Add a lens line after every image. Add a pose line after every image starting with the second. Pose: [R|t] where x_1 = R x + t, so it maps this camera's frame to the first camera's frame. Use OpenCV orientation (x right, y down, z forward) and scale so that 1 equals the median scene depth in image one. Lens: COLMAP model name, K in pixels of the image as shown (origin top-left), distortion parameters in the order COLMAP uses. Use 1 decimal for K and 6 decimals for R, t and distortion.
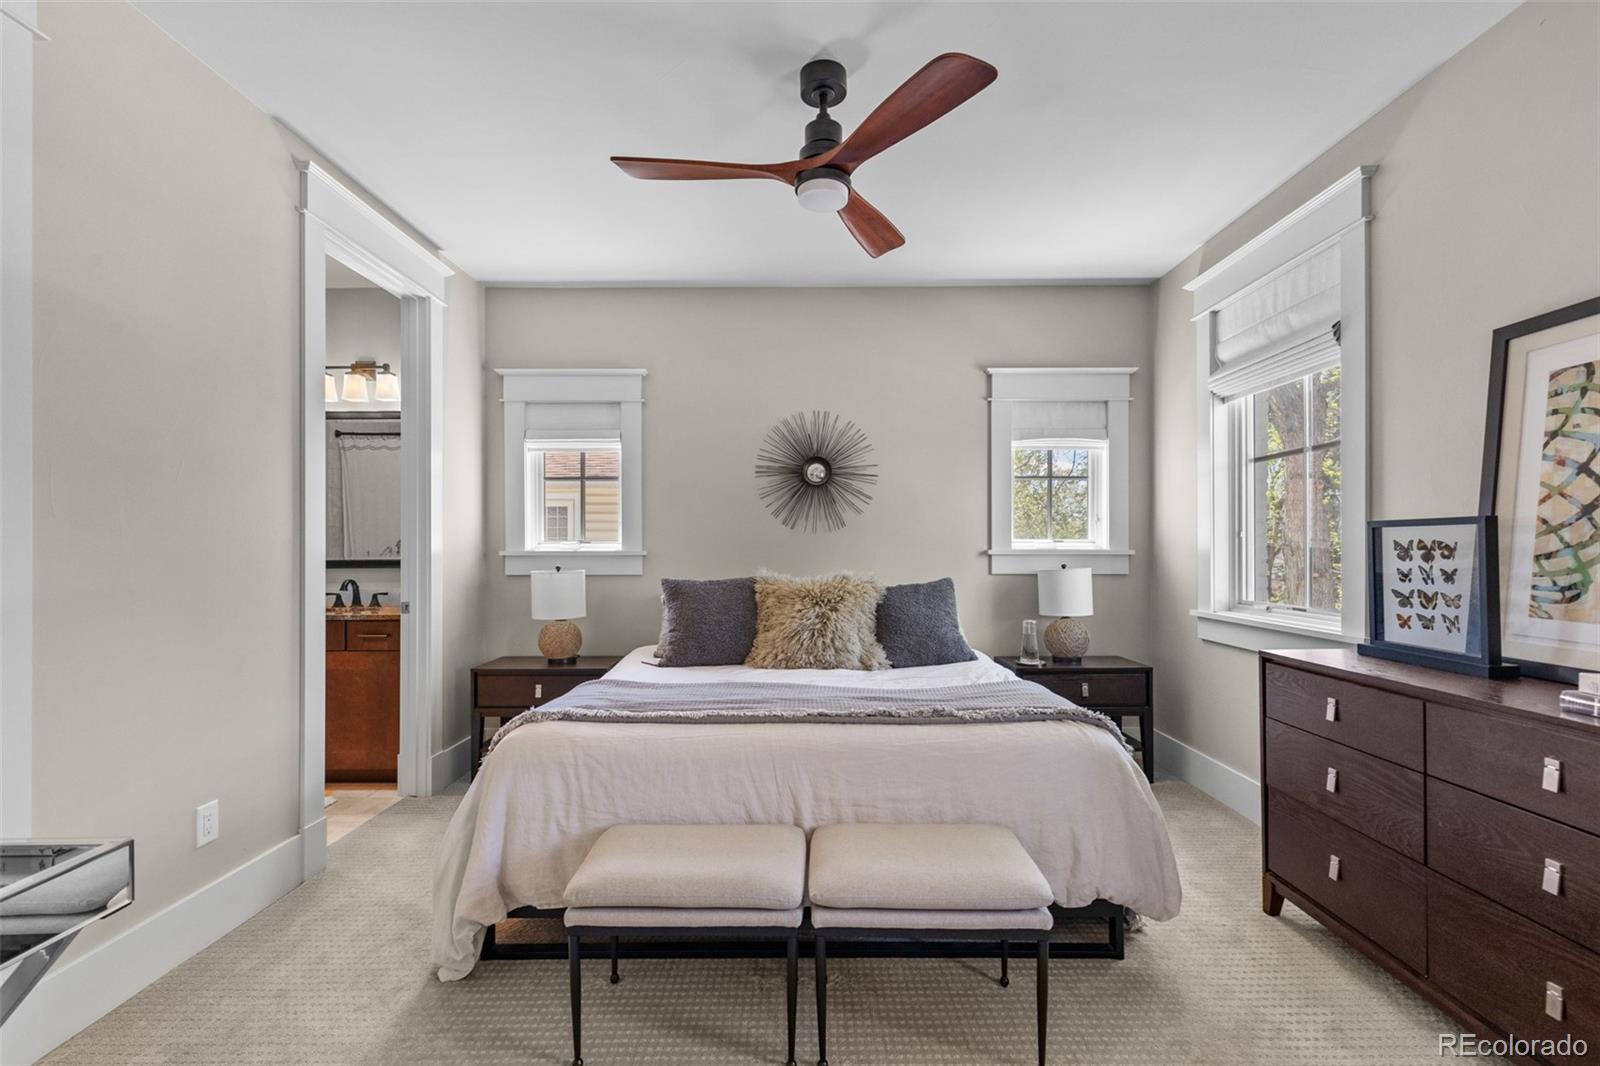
lens RADIAL K [[721.7, 0, 801.0], [0, 721.7, 541.5], [0, 0, 1]] dist [0.005592, 0.000231]
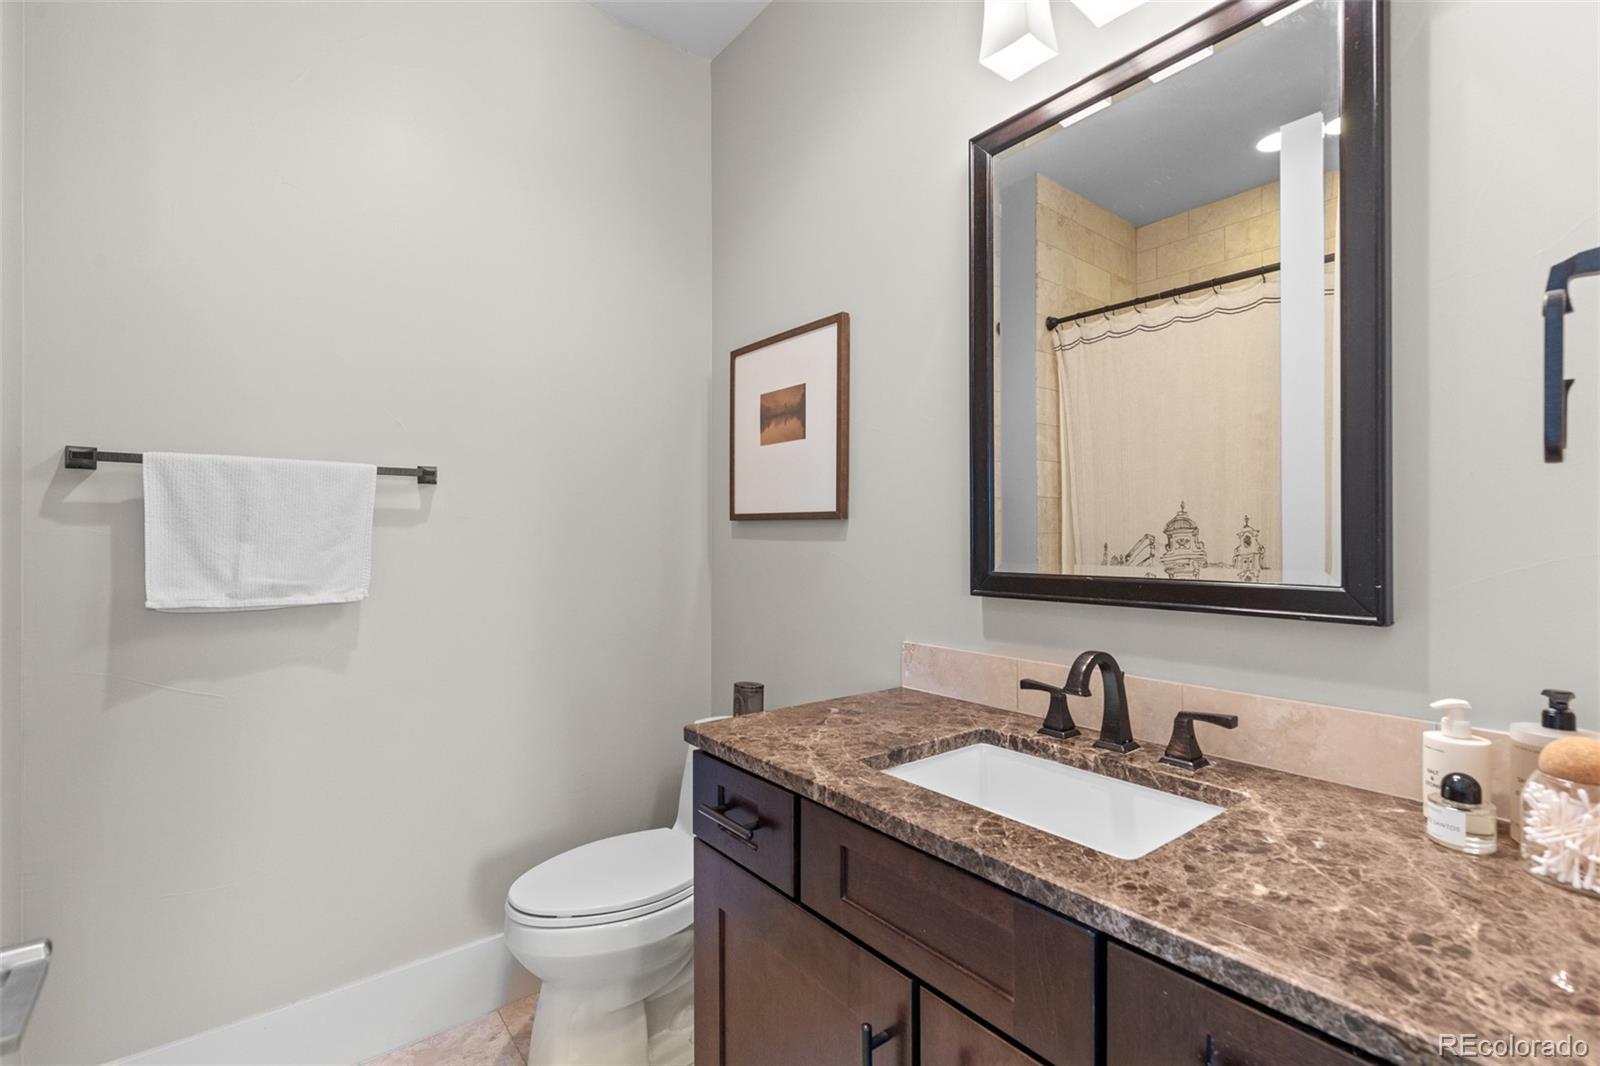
lens RADIAL K [[721.7, 0, 801.0], [0, 721.7, 541.5], [0, 0, 1]] dist [0.005592, 0.000231]
pose [[0.621720, 0.004408, -0.783227, -0.470188], [0.004190, 0.999951, 0.008953, 0.007190], [0.783228, -0.008848, 0.621671, 0.728527]]
